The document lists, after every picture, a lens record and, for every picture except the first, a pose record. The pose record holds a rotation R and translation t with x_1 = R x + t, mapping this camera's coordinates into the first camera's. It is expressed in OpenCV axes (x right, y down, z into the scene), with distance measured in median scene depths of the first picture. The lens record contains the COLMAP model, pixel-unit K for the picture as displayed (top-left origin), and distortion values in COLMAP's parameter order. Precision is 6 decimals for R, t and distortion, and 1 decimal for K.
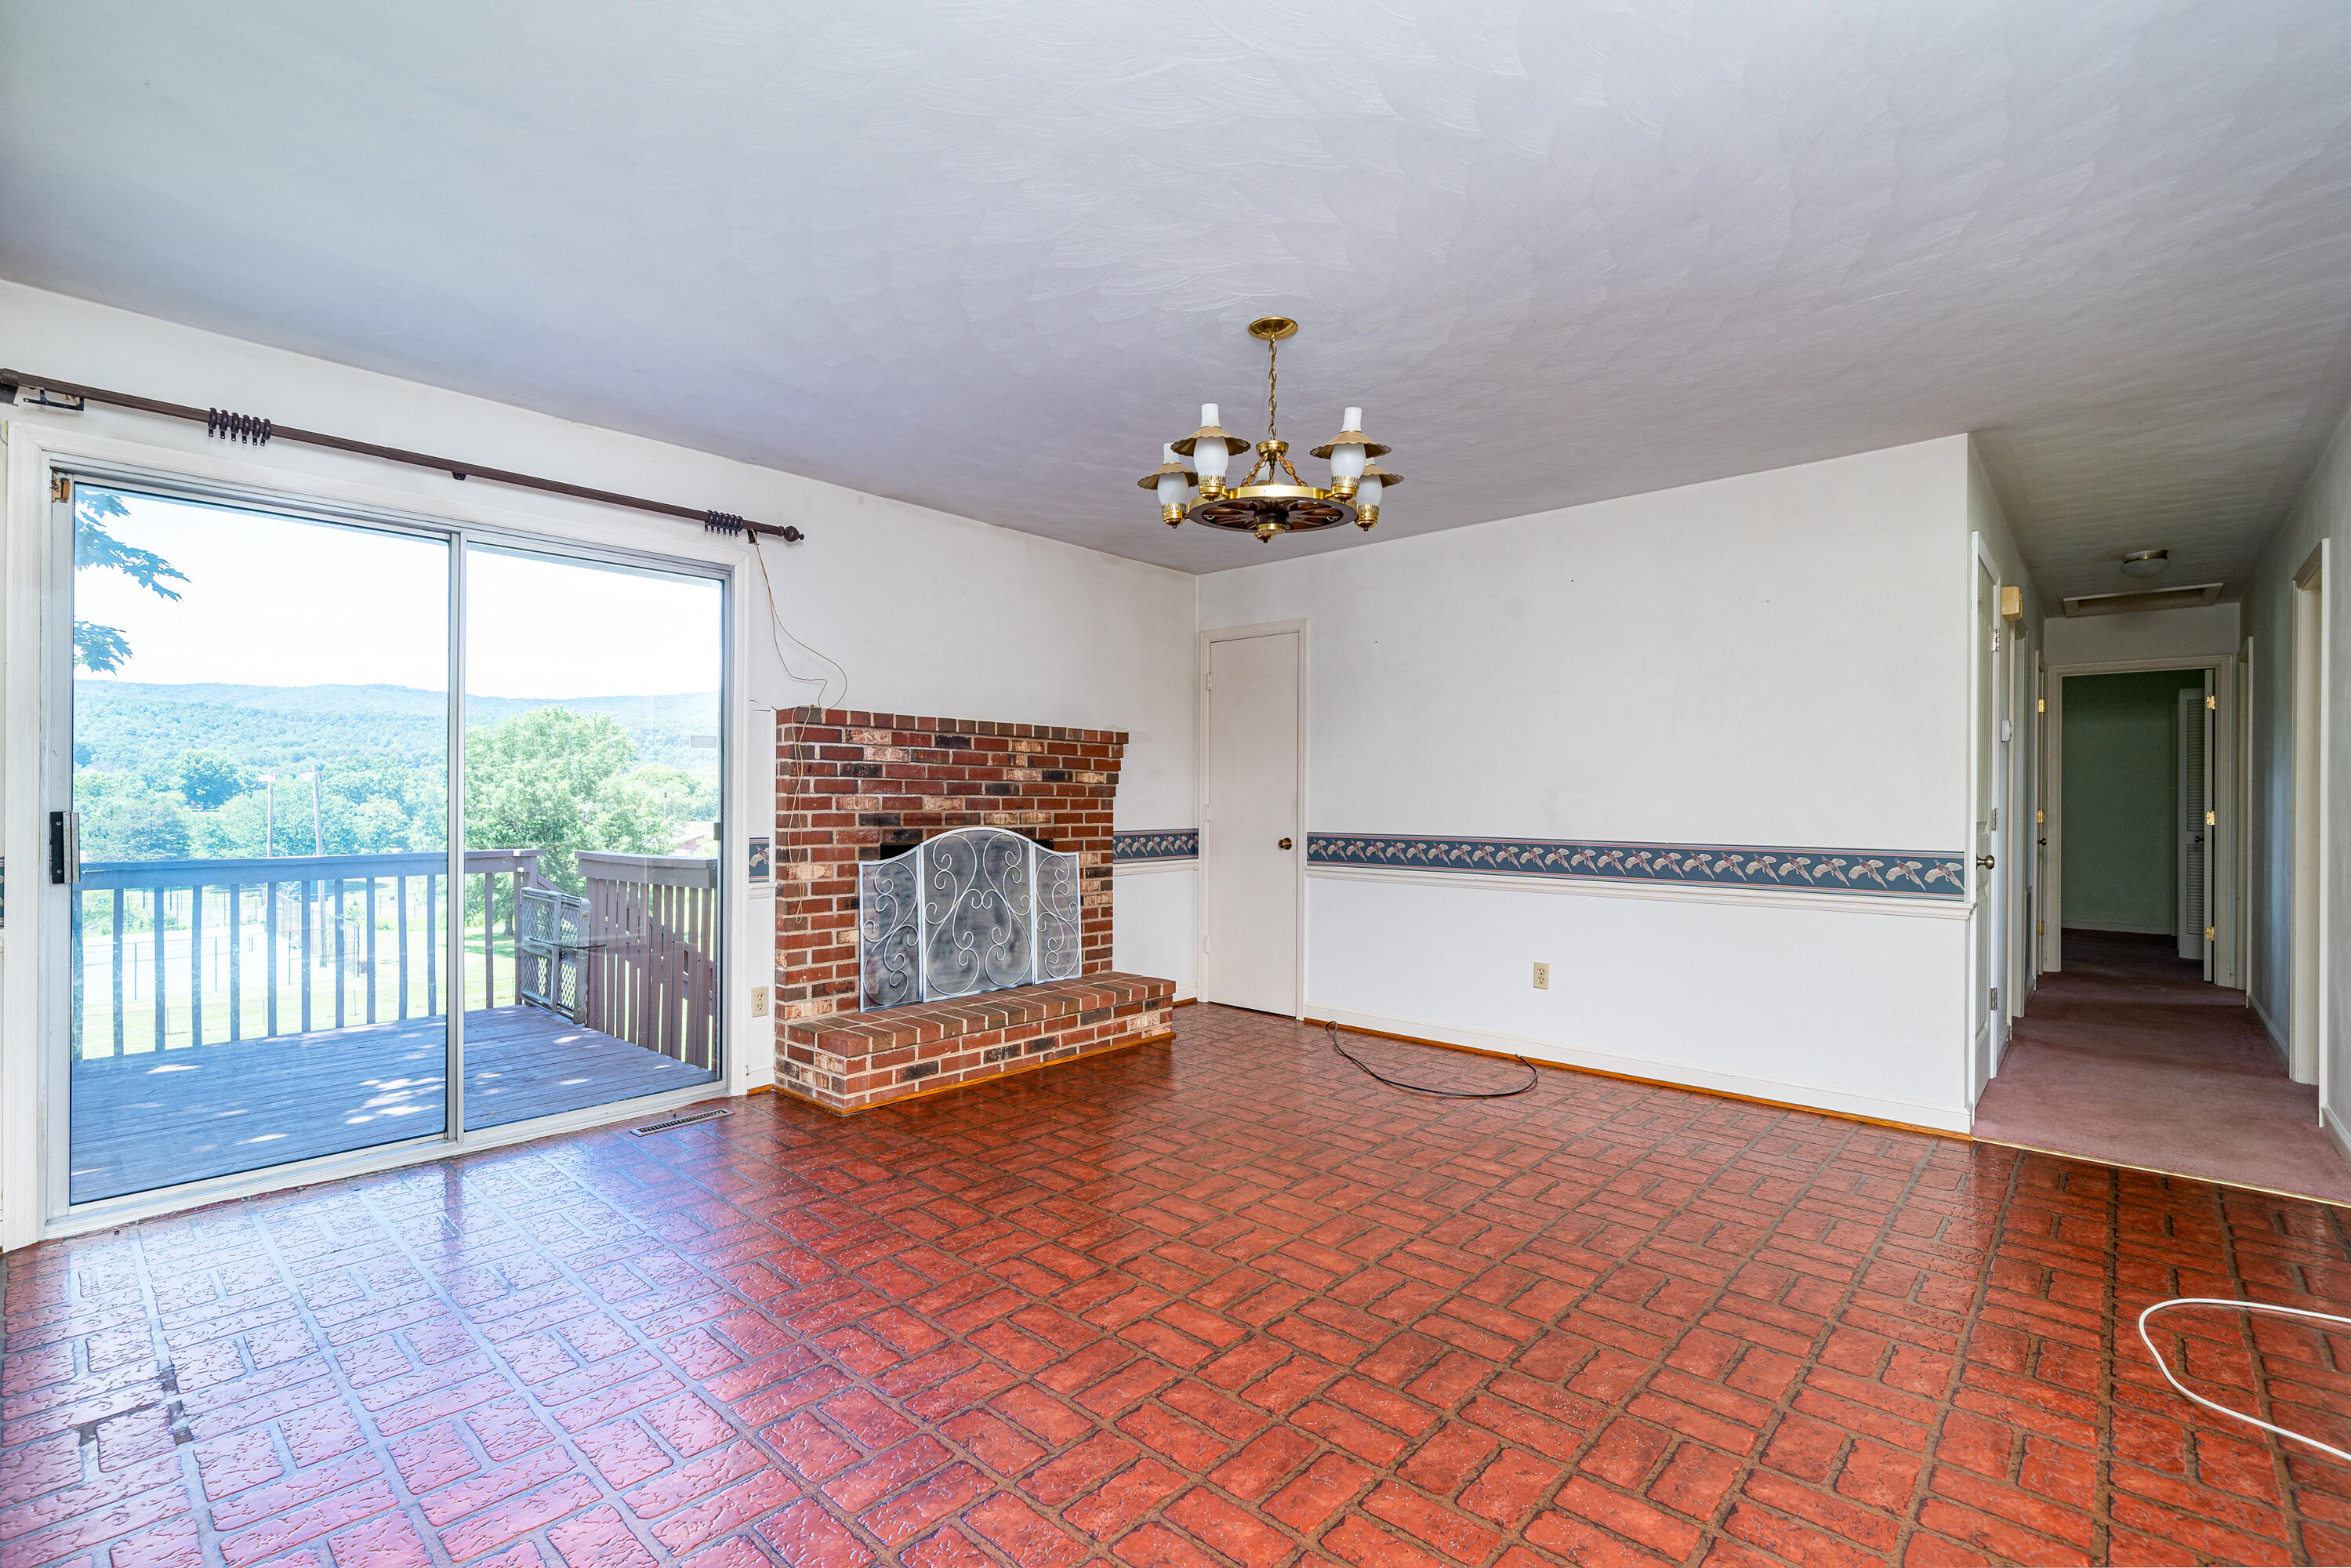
lens RADIAL K [[1031.4, 0, 1175.8], [0, 1031.4, 799.9], [0, 0, 1]] dist [0.000013, 0.000216]
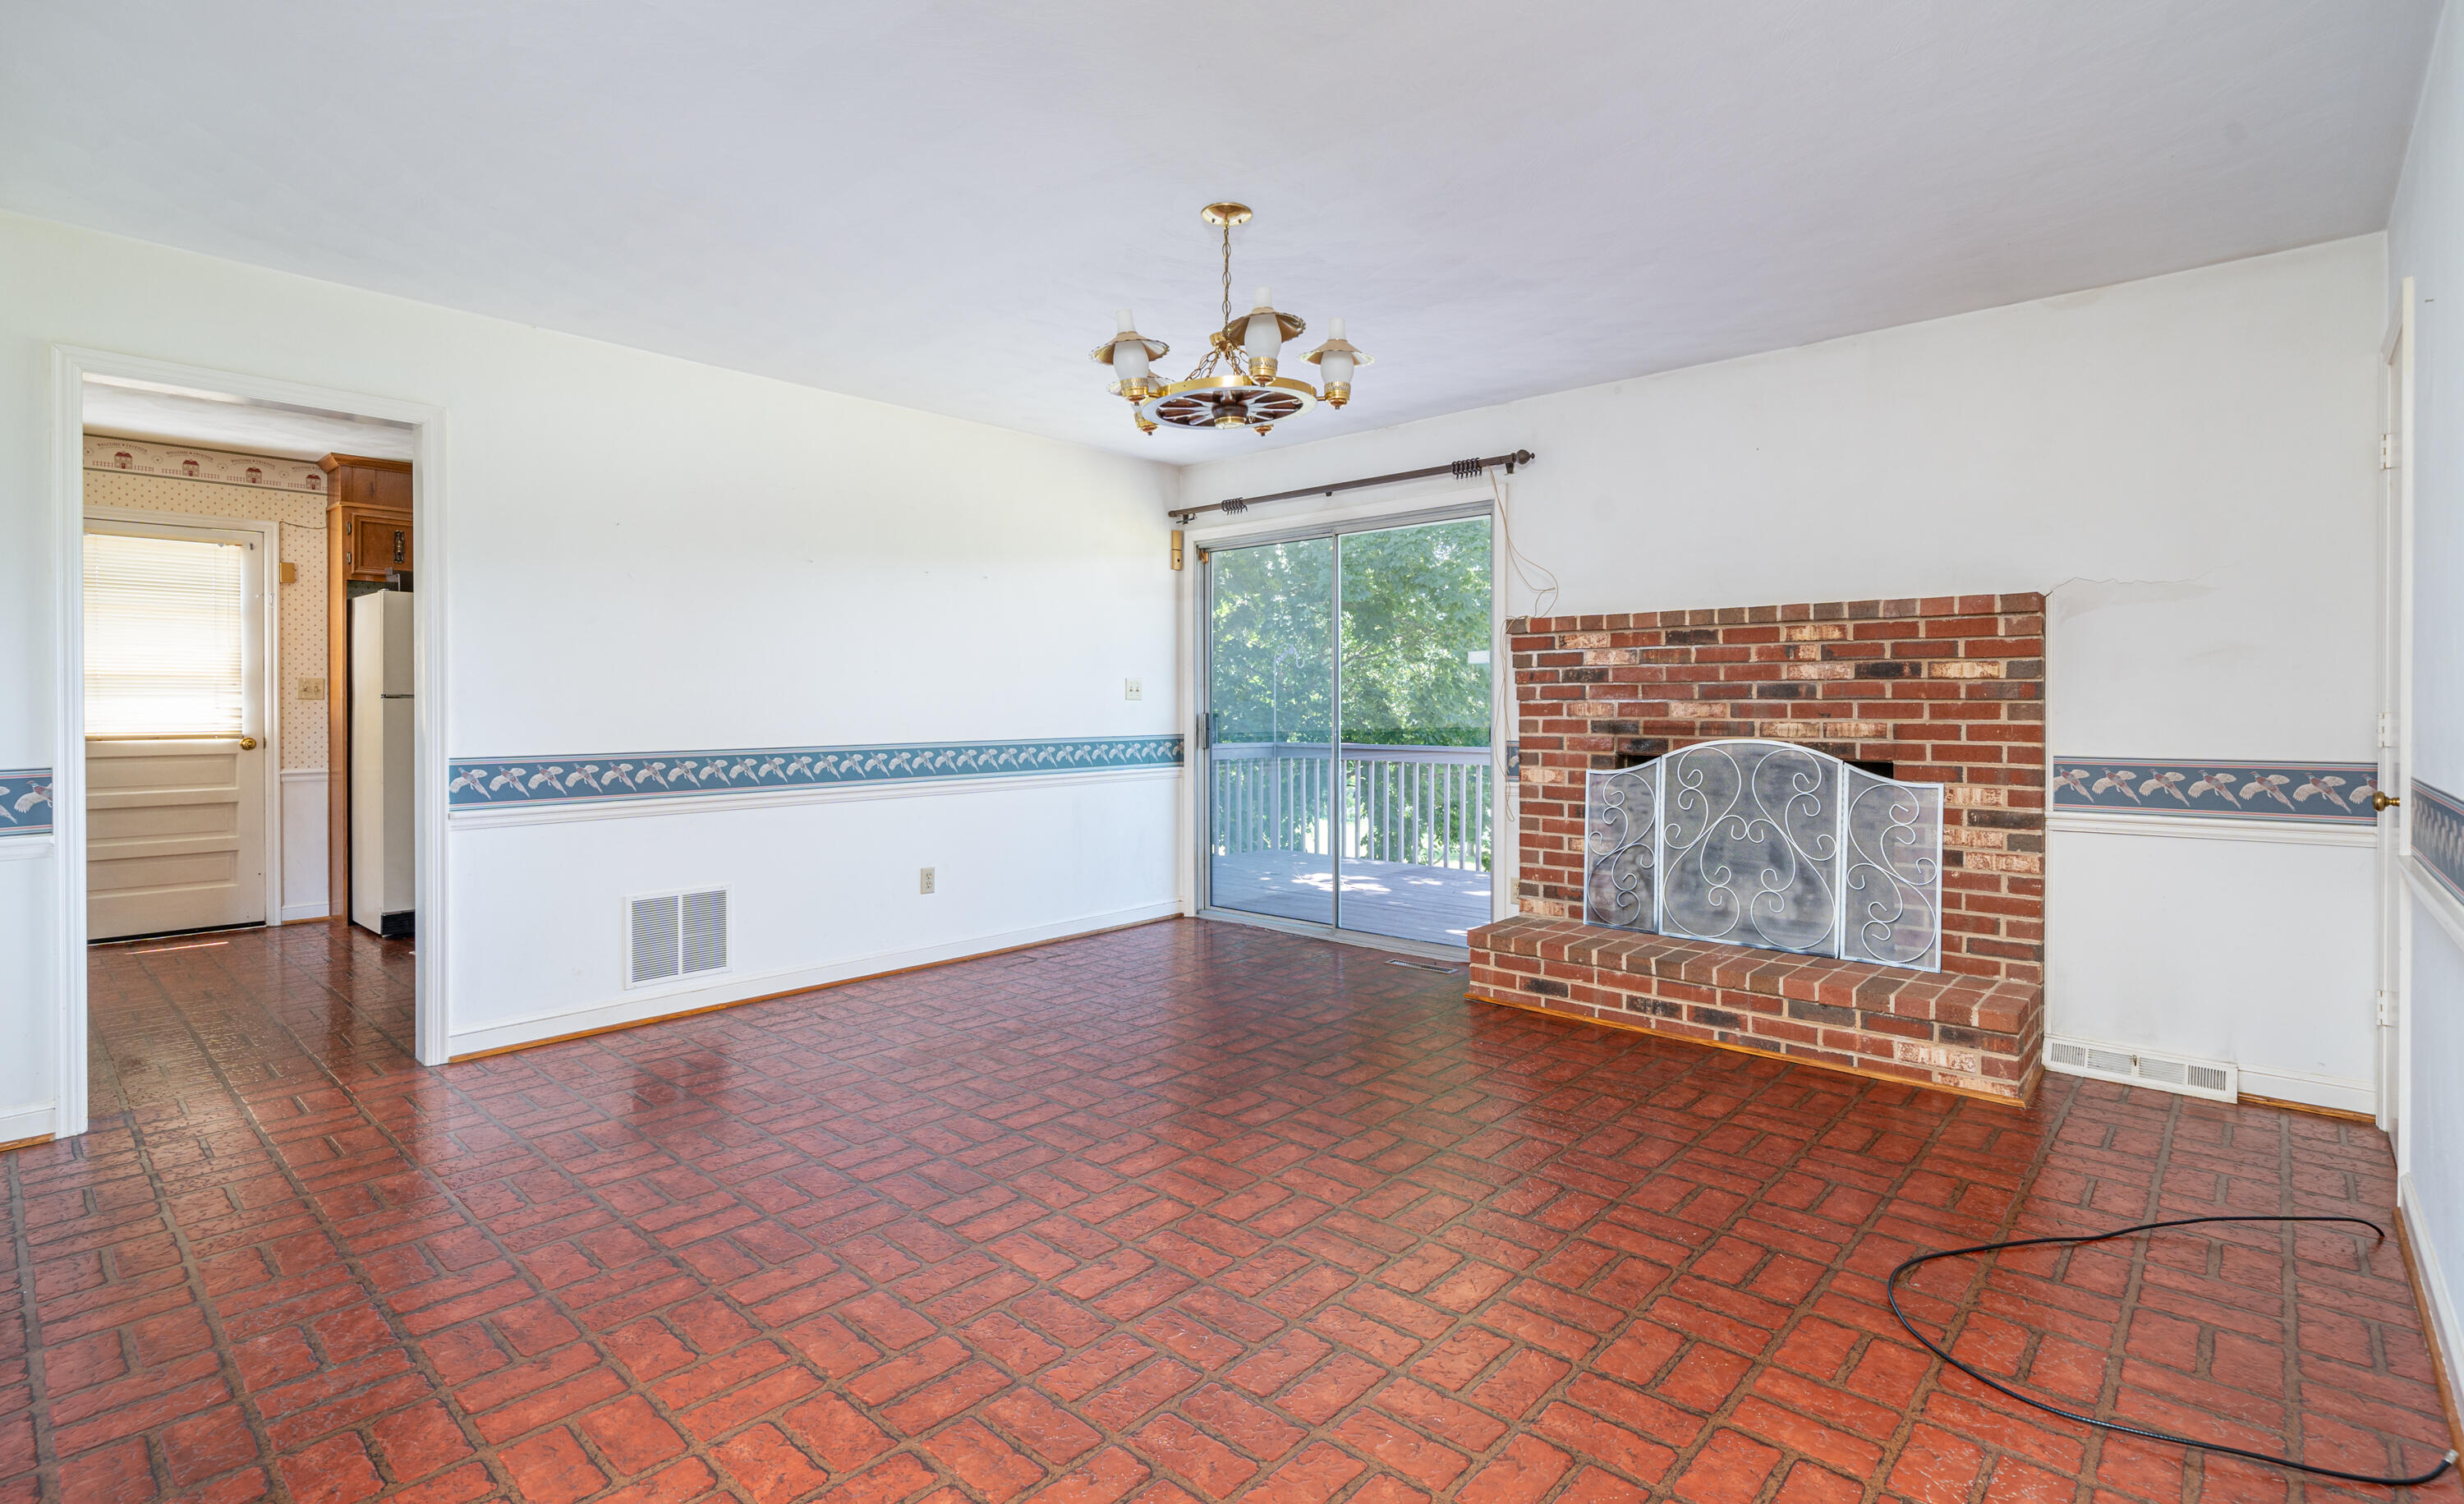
lens RADIAL K [[1141.9, 0, 1239.2], [0, 1141.9, 715.7], [0, 0, 1]] dist [-0.000716, -0.000219]
pose [[0.014561, 0.003691, -0.999887, 0.722736], [0.001332, 0.999992, 0.003711, 0.004430], [0.999893, -0.001386, 0.014556, 0.620659]]
